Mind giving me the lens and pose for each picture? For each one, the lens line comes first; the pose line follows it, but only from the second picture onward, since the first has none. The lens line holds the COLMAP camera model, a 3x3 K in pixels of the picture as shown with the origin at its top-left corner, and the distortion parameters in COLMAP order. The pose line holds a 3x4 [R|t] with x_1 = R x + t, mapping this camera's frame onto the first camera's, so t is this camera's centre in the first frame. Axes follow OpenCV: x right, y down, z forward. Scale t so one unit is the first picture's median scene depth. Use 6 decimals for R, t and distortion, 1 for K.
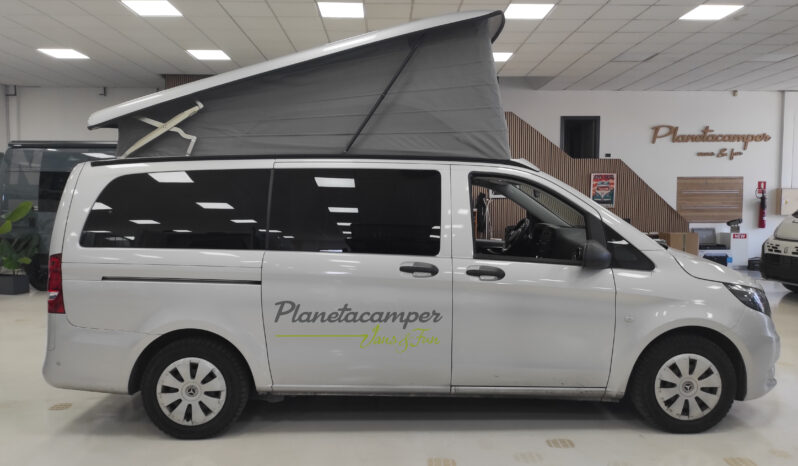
lens RADIAL K [[611.0, 0, 399.0], [0, 611.0, 233.0], [0, 0, 1]] dist [0.027487, -0.042311]
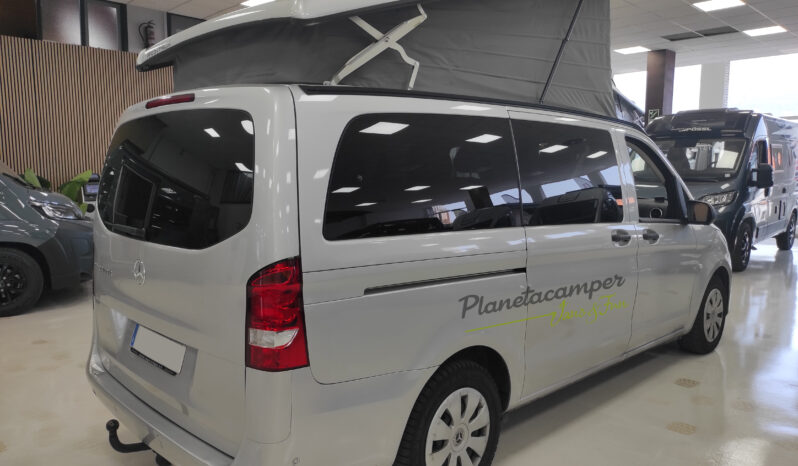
lens RADIAL K [[611.0, 0, 399.0], [0, 611.0, 233.0], [0, 0, 1]] dist [0.027487, -0.042311]
pose [[0.682654, -0.075615, 0.726819, -0.844305], [0.059212, 0.997085, 0.048118, -0.006121], [-0.728339, 0.010188, 0.685141, 0.563574]]
